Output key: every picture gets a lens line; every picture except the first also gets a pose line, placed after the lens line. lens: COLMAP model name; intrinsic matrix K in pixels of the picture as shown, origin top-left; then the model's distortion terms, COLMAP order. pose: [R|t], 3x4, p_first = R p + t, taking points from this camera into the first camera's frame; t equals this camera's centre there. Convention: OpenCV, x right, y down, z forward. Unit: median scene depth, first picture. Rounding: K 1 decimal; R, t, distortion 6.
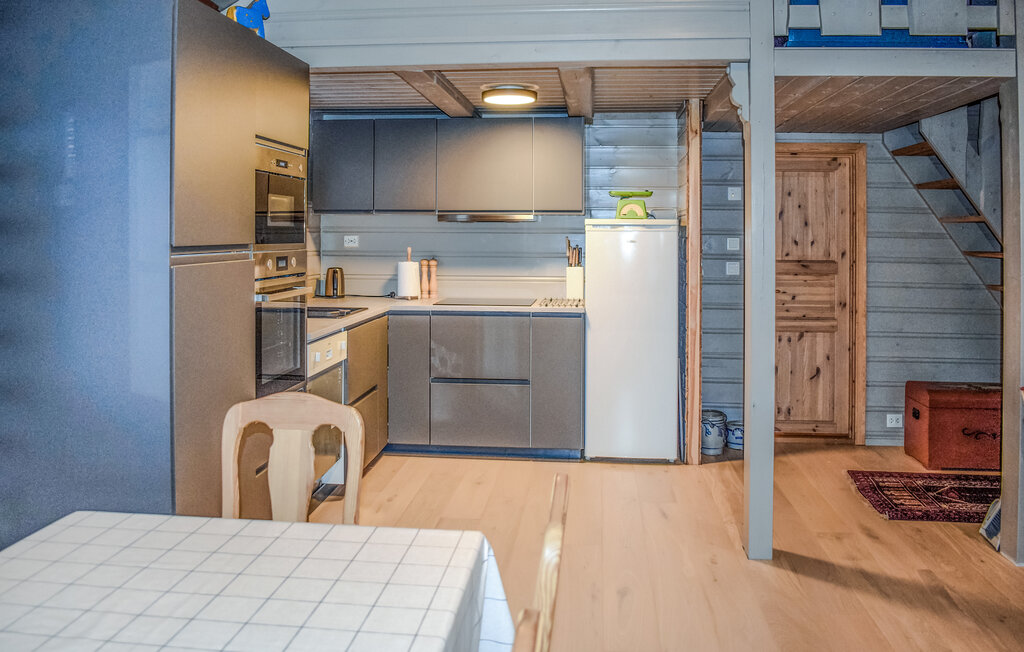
lens RADIAL K [[858.6, 0, 512.3], [0, 858.6, 193.1], [0, 0, 1]] dist [-0.092305, 0.018599]
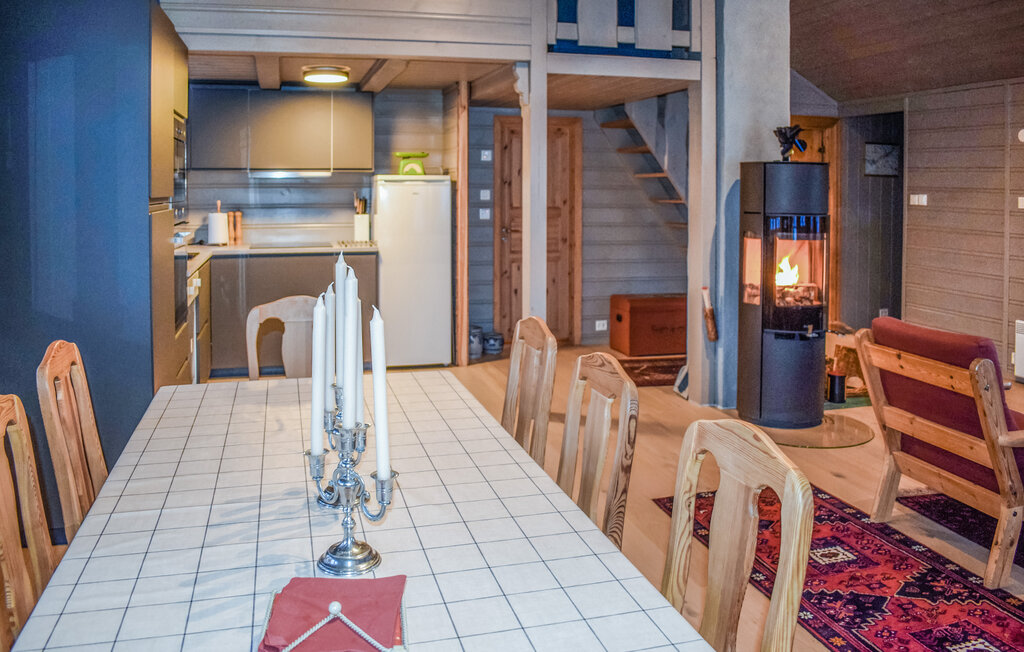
lens RADIAL K [[811.1, 0, 501.5], [0, 811.1, 182.7], [0, 0, 1]] dist [-0.058889, 0.005700]
pose [[0.935169, -0.005259, 0.354163, -0.163889], [-0.009109, 0.999202, 0.038889, -0.006798], [-0.354085, -0.039594, 0.934375, -0.157746]]
